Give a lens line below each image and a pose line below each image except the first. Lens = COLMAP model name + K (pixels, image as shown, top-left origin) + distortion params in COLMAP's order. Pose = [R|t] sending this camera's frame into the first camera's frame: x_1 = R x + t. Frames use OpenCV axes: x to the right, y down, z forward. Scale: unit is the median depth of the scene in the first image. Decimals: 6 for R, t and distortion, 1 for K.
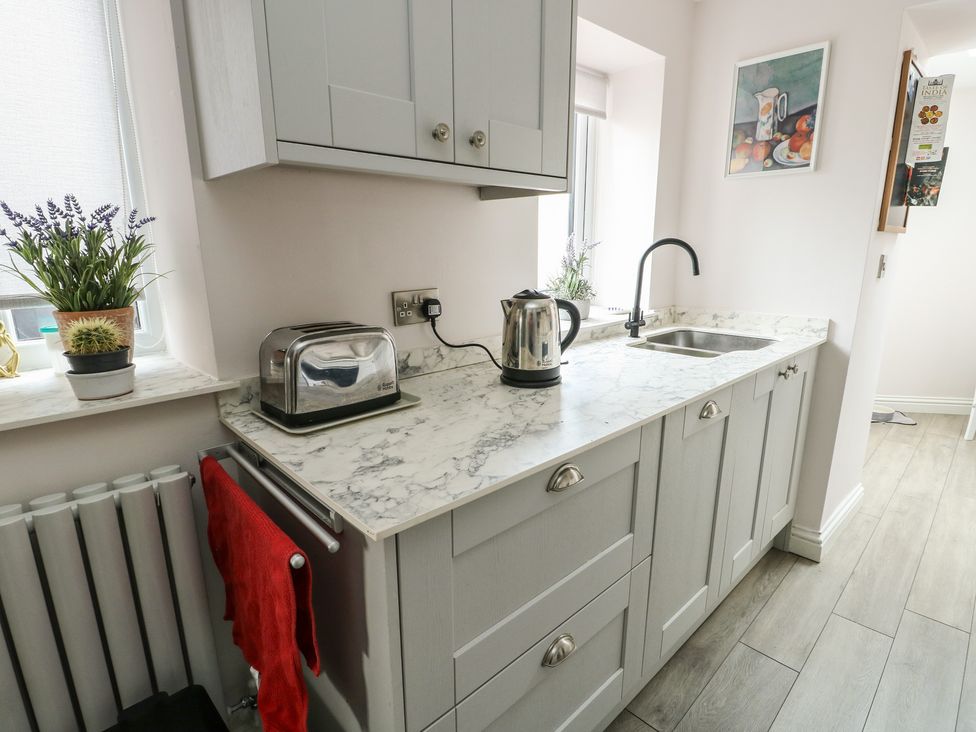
lens RADIAL K [[510.6, 0, 488.0], [0, 510.6, 366.0], [0, 0, 1]] dist [0.002261, -0.000231]
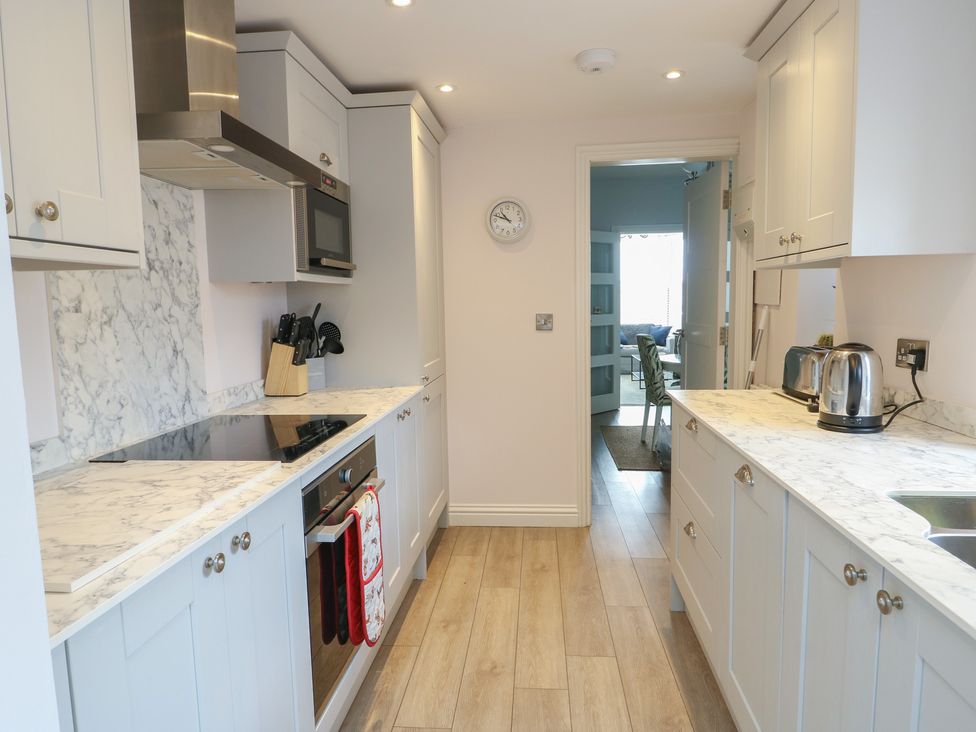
lens RADIAL K [[510.6, 0, 488.0], [0, 510.6, 366.0], [0, 0, 1]] dist [0.002261, -0.000231]
pose [[-0.755285, 0.089356, -0.649276, 1.221564], [-0.134641, 0.948378, 0.287144, -0.289197], [0.641417, 0.304295, -0.704265, 1.170380]]
